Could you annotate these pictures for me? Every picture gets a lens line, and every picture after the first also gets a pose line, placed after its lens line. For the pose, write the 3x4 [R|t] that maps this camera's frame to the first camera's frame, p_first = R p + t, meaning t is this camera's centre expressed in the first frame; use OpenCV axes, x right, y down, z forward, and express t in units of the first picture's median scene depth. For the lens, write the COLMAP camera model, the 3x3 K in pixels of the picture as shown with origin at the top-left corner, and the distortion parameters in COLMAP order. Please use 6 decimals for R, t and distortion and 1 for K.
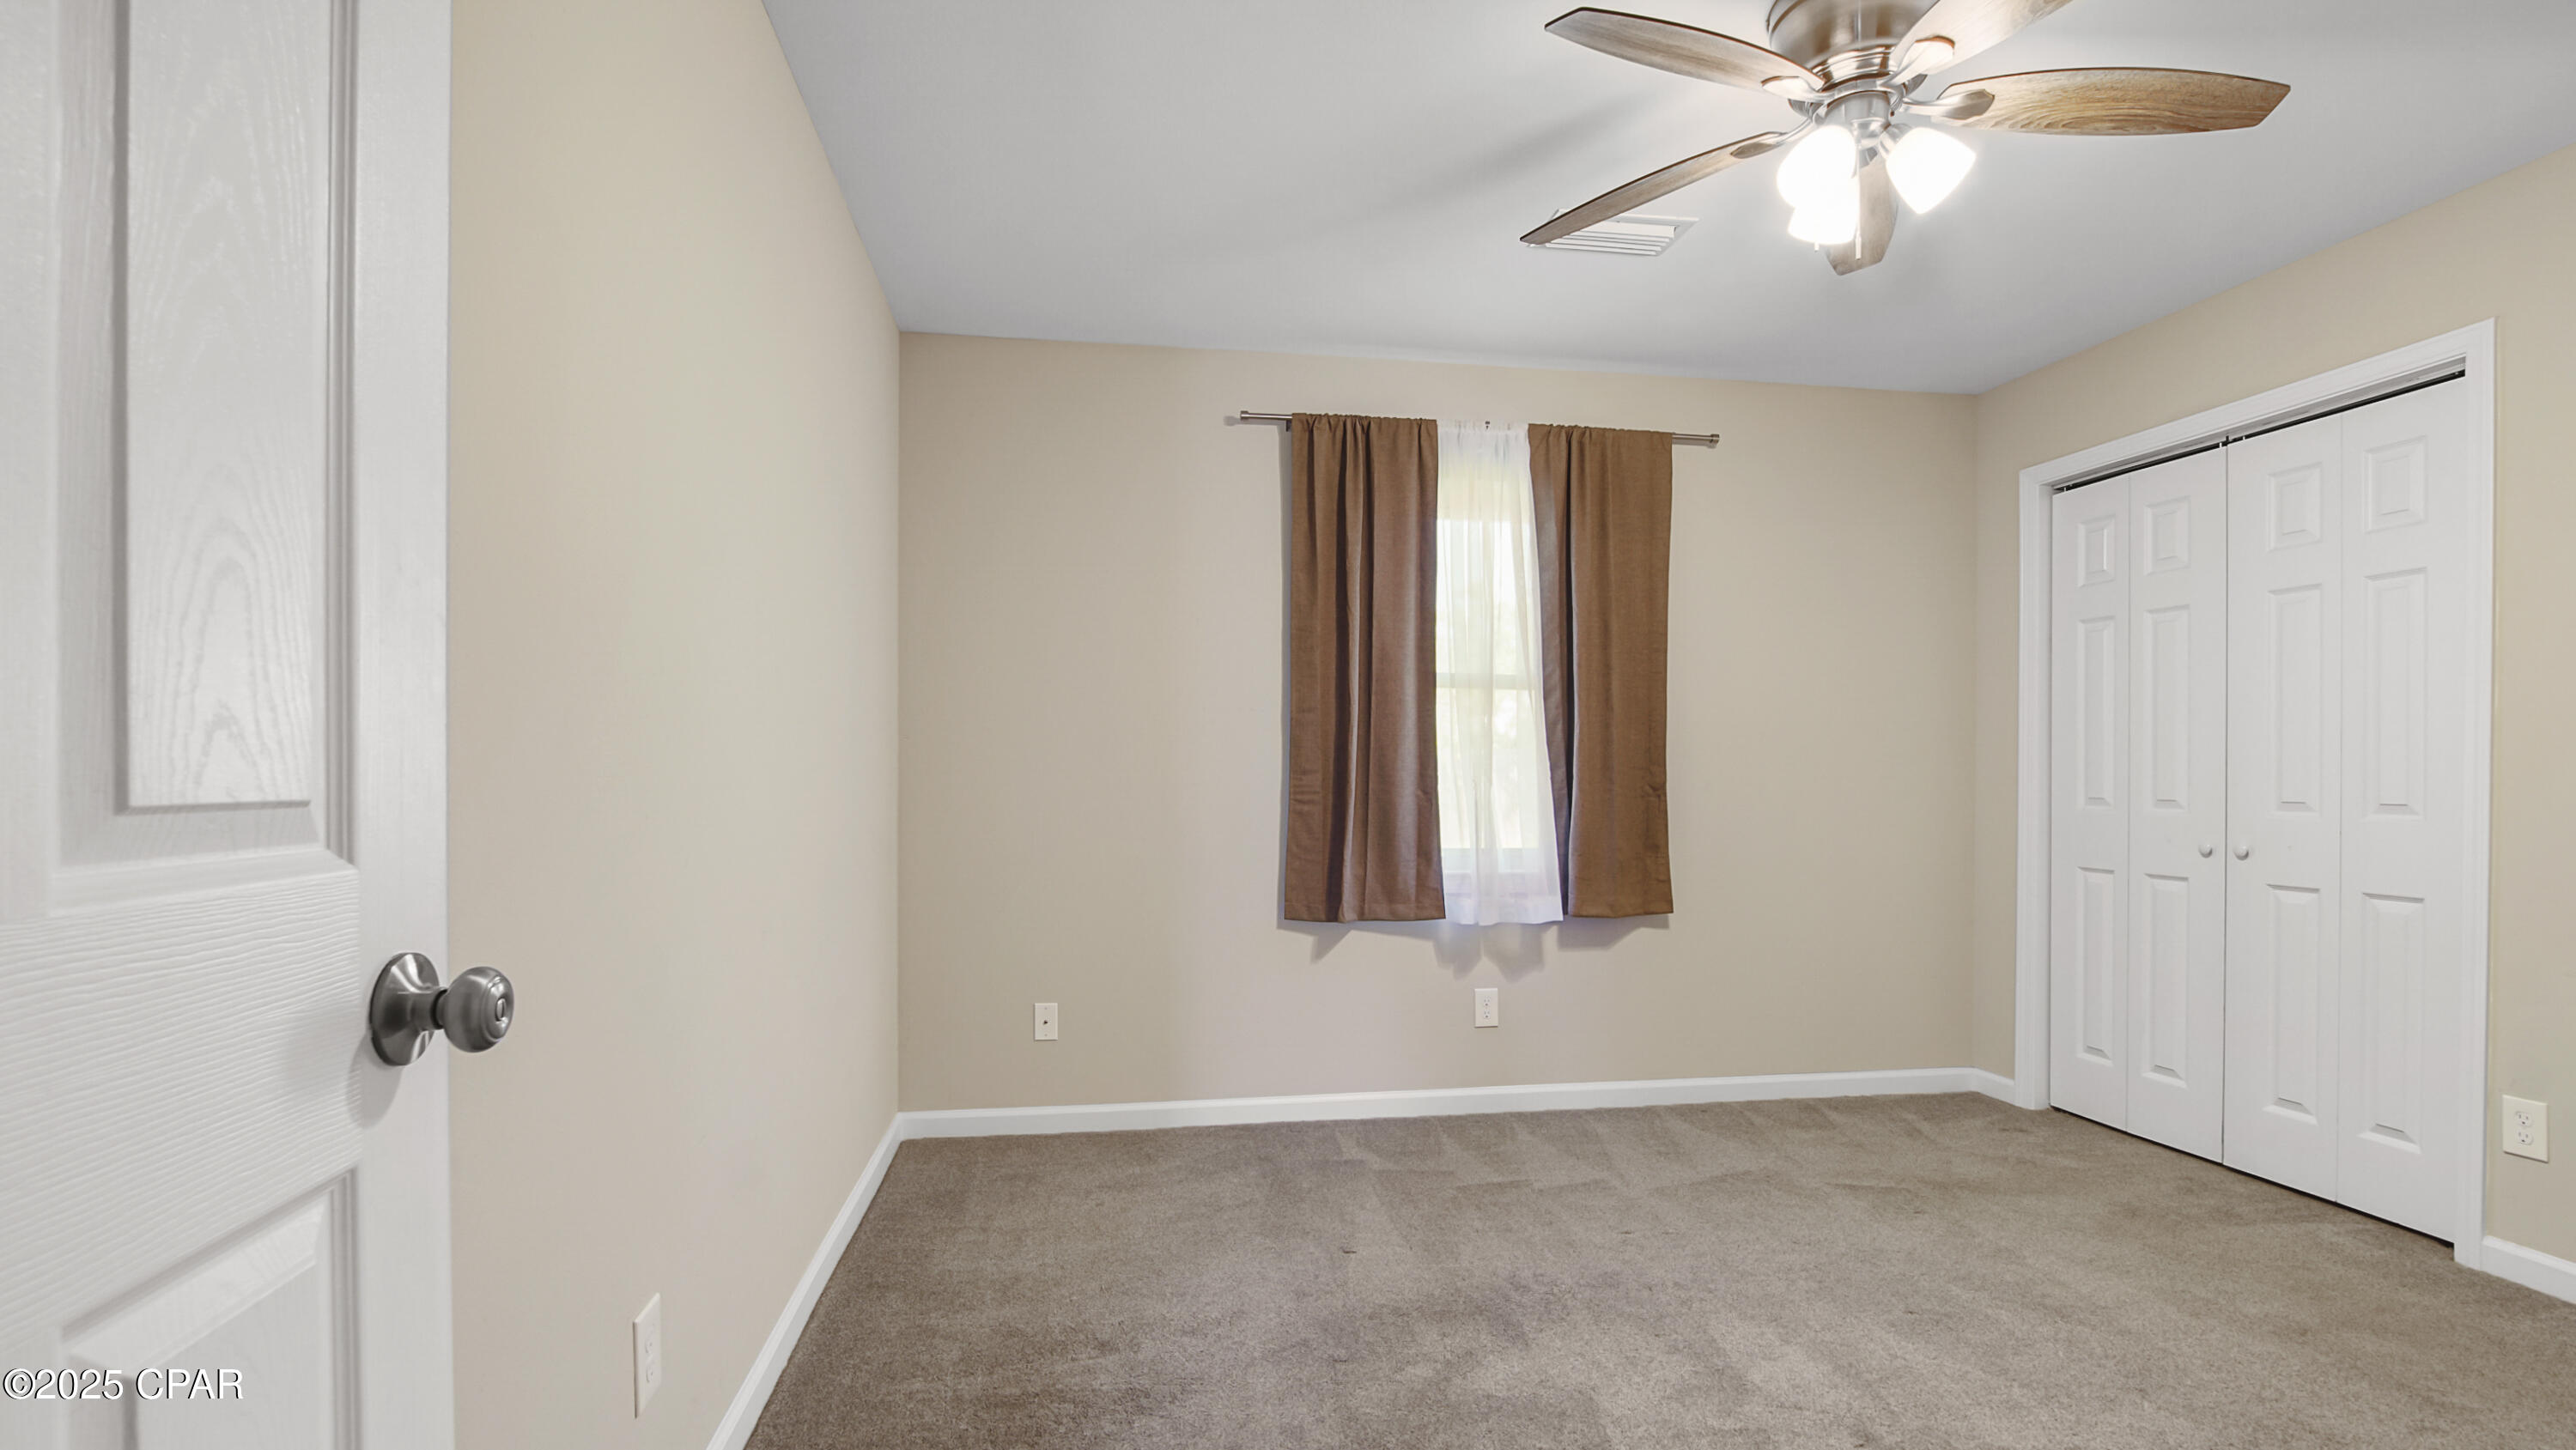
lens RADIAL K [[1163.5, 0, 1283.0], [0, 1163.5, 782.7], [0, 0, 1]] dist [-0.026603, 0.003217]
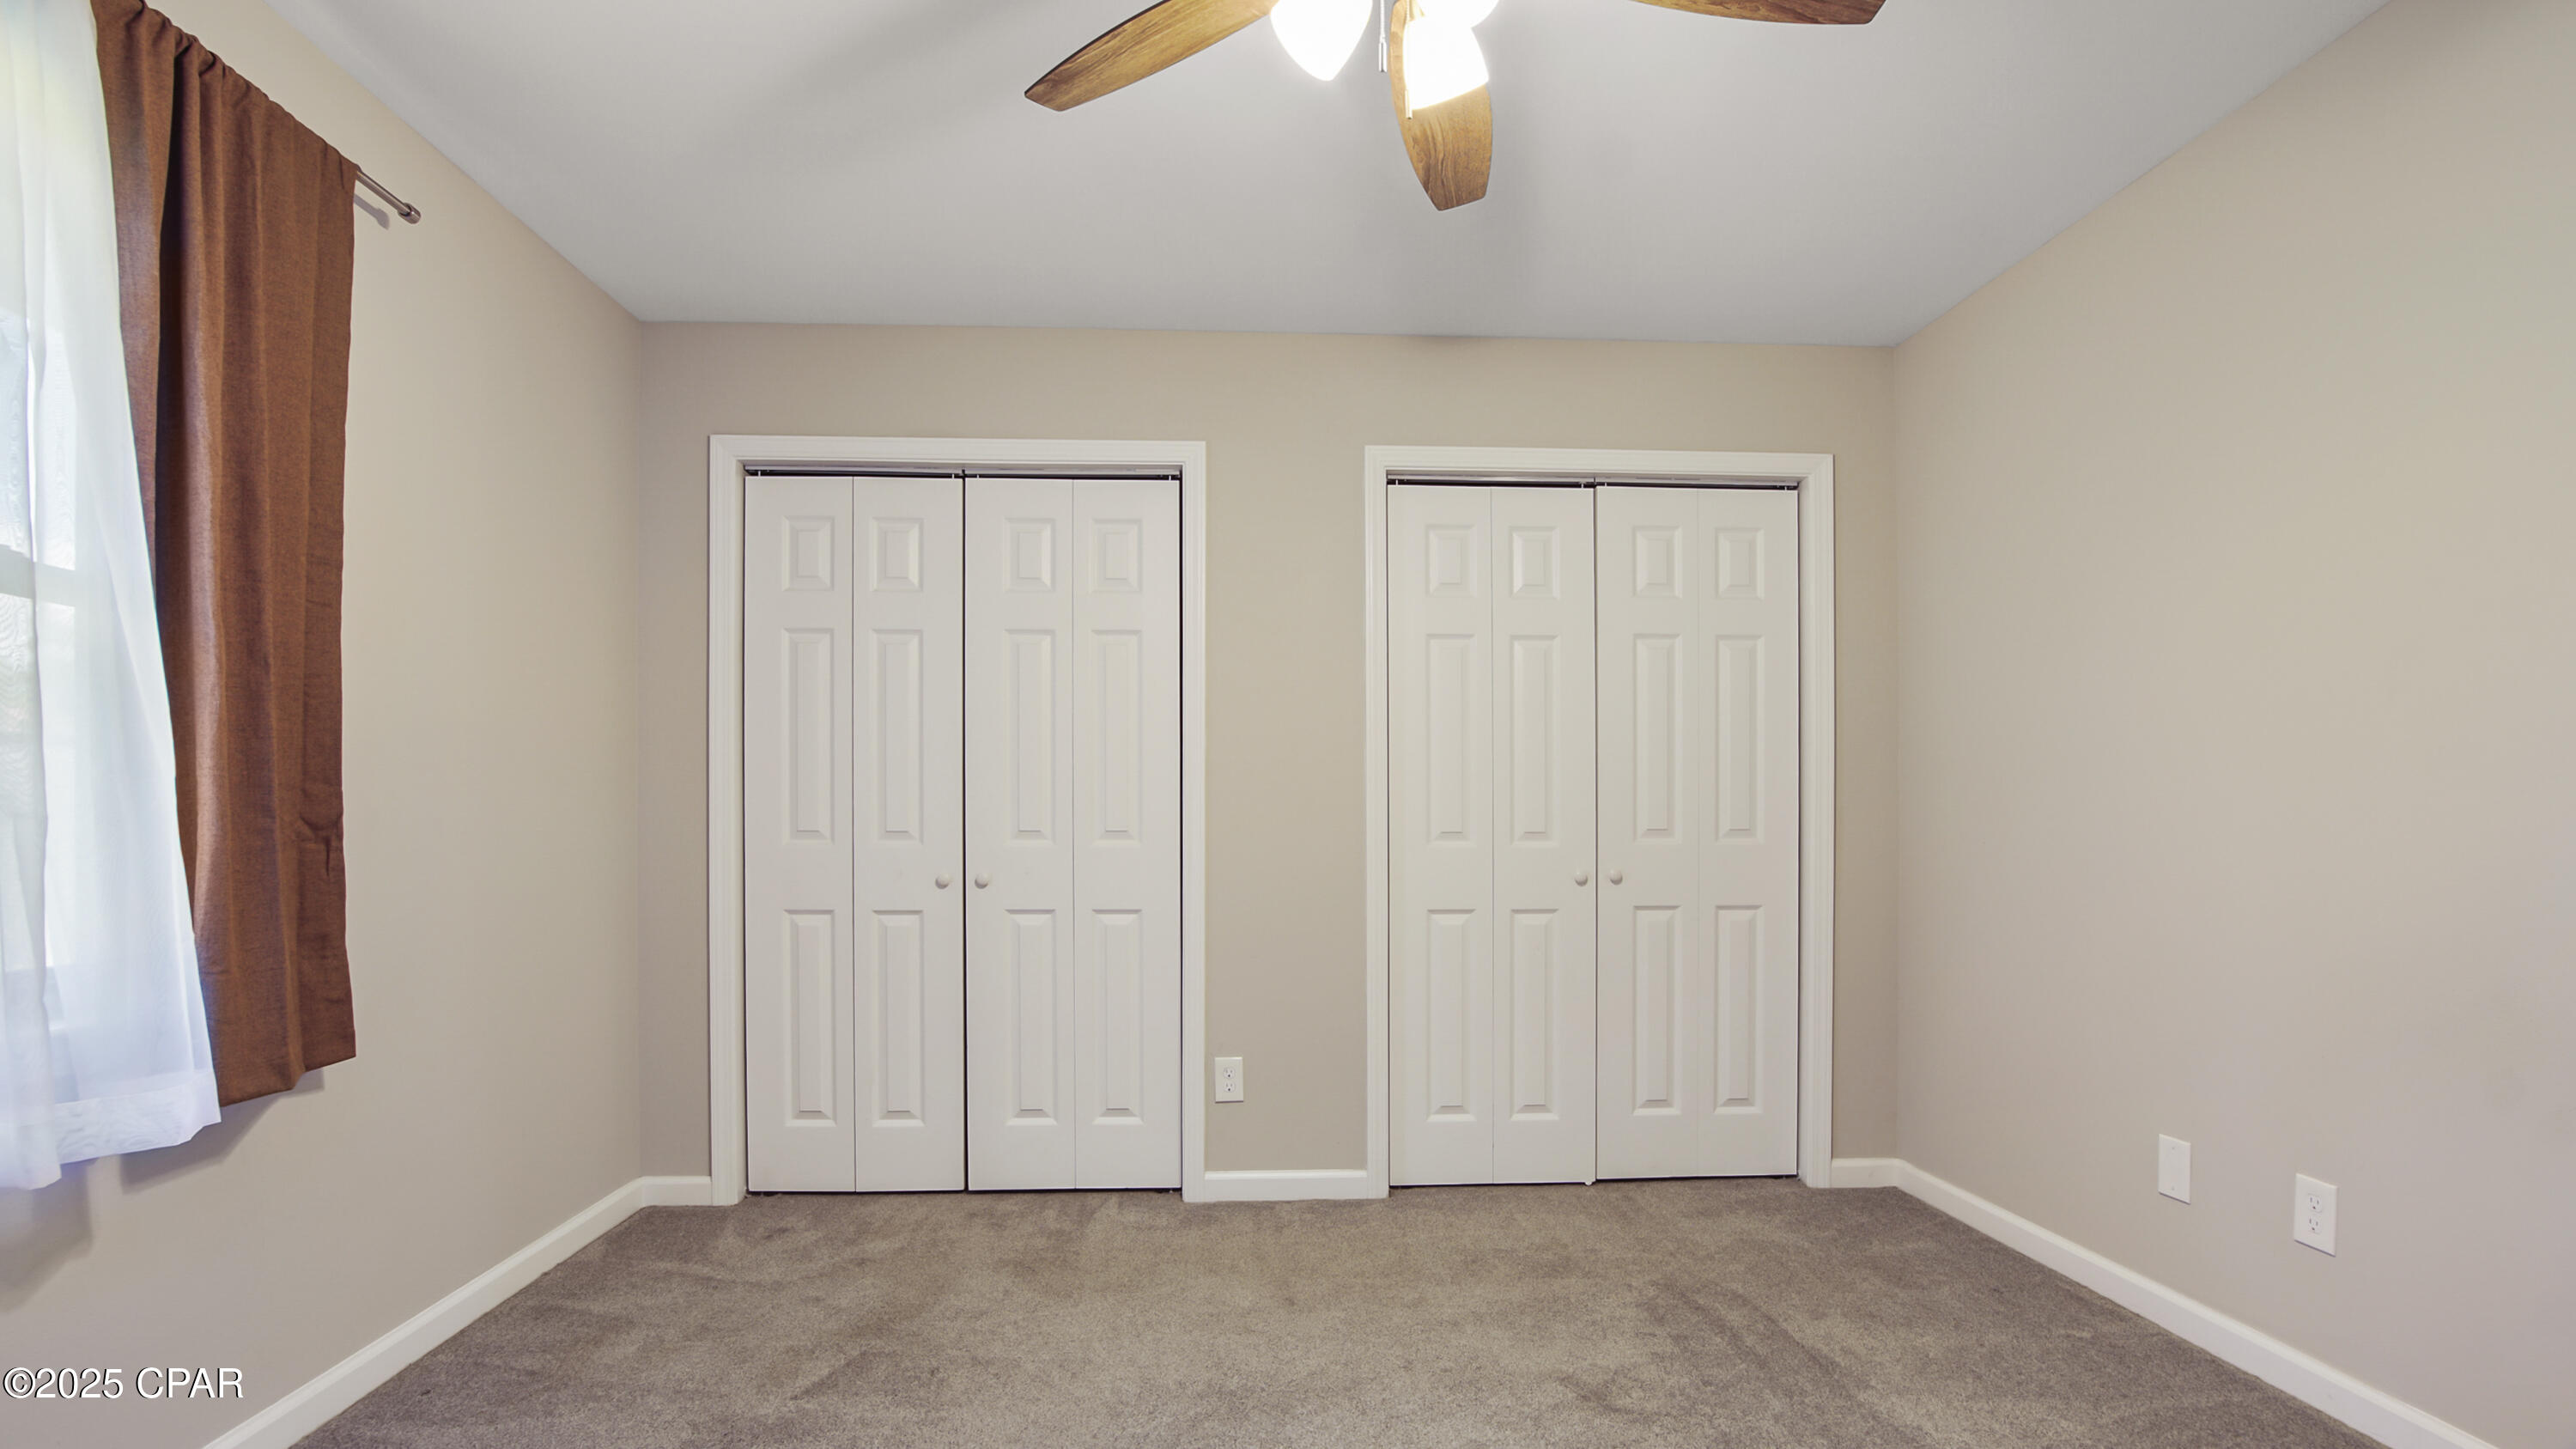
lens RADIAL K [[1163.8, 0, 1356.4], [0, 1163.8, 824.8], [0, 0, 1]] dist [-0.026603, 0.003217]
pose [[0.115884, -0.013496, 0.993171, -0.147265], [0.001228, 0.999909, 0.013444, -0.002762], [-0.993262, -0.000338, 0.115890, 0.522375]]
